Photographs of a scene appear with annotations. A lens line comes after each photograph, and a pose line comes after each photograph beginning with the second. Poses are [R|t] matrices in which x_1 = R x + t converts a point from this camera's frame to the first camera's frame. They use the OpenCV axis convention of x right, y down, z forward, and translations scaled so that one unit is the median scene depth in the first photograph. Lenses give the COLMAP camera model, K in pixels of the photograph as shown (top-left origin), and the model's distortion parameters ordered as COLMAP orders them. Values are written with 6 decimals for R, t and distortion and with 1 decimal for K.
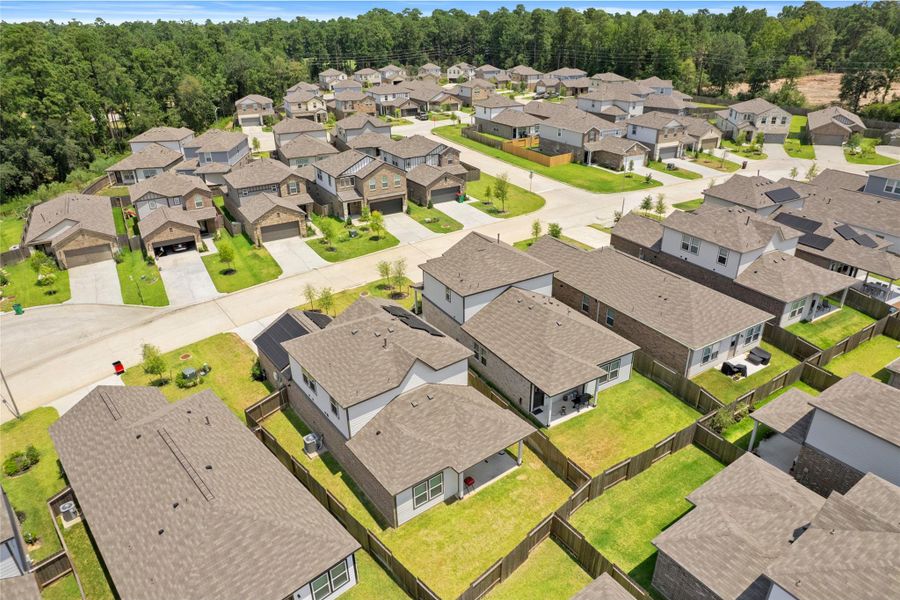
lens RADIAL K [[582.3, 0, 450.0], [0, 582.3, 300.0], [0, 0, 1]] dist [-0.071358, 0.065456]
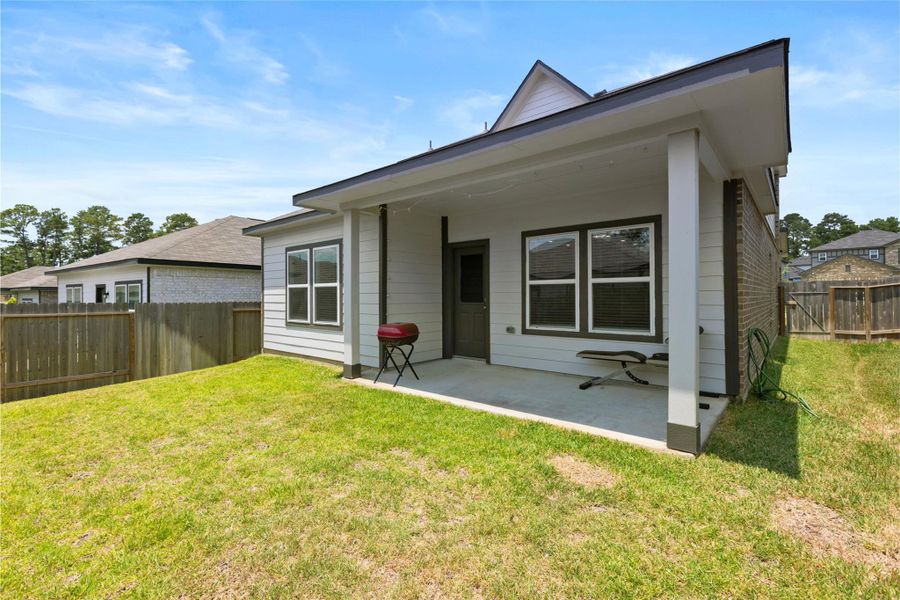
lens RADIAL K [[402.0, 0, 447.2], [0, 402.0, 295.4], [0, 0, 1]] dist [0.000118, -0.000070]
pose [[0.207158, -0.002747, -0.978304, 0.103314], [-0.426068, 0.899924, -0.092748, 0.146942], [0.880654, 0.436037, 0.185256, 0.472913]]
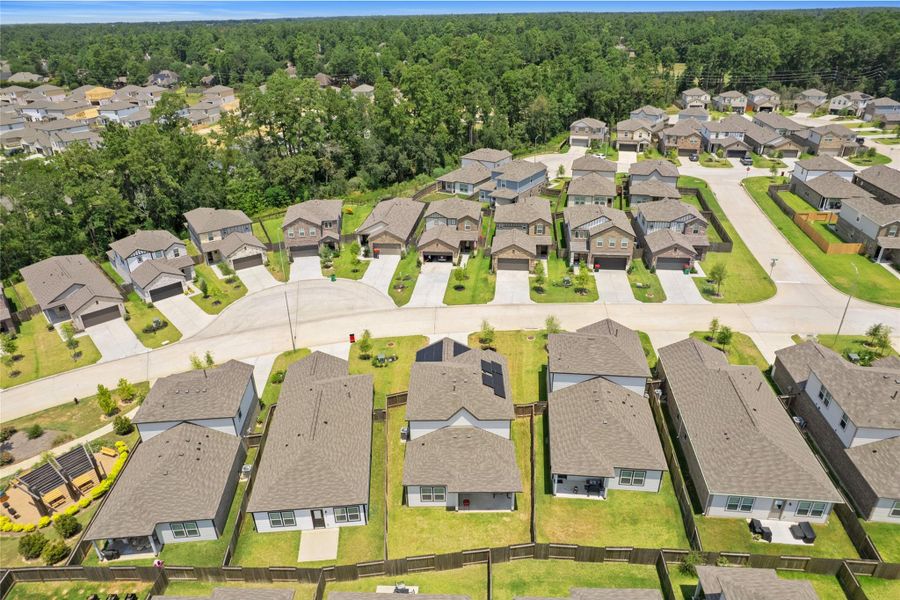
lens RADIAL K [[582.3, 0, 450.0], [0, 582.3, 300.0], [0, 0, 1]] dist [-0.071358, 0.065456]
pose [[0.792112, 0.273571, -0.545635, 0.307253], [-0.259008, 0.960110, 0.105373, -0.144797], [0.552697, 0.057857, 0.831371, -0.107150]]
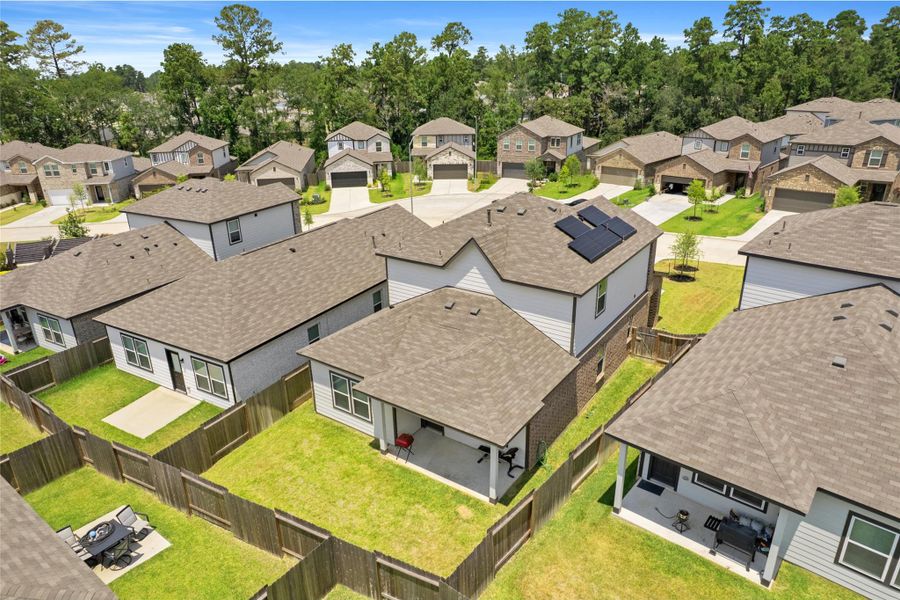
lens RADIAL K [[582.3, 0, 450.0], [0, 582.3, 300.0], [0, 0, 1]] dist [-0.071358, 0.065456]
pose [[0.308604, 0.356849, -0.881716, 0.255932], [-0.405753, 0.887778, 0.217287, 0.015611], [0.860307, 0.290703, 0.418764, 0.360244]]
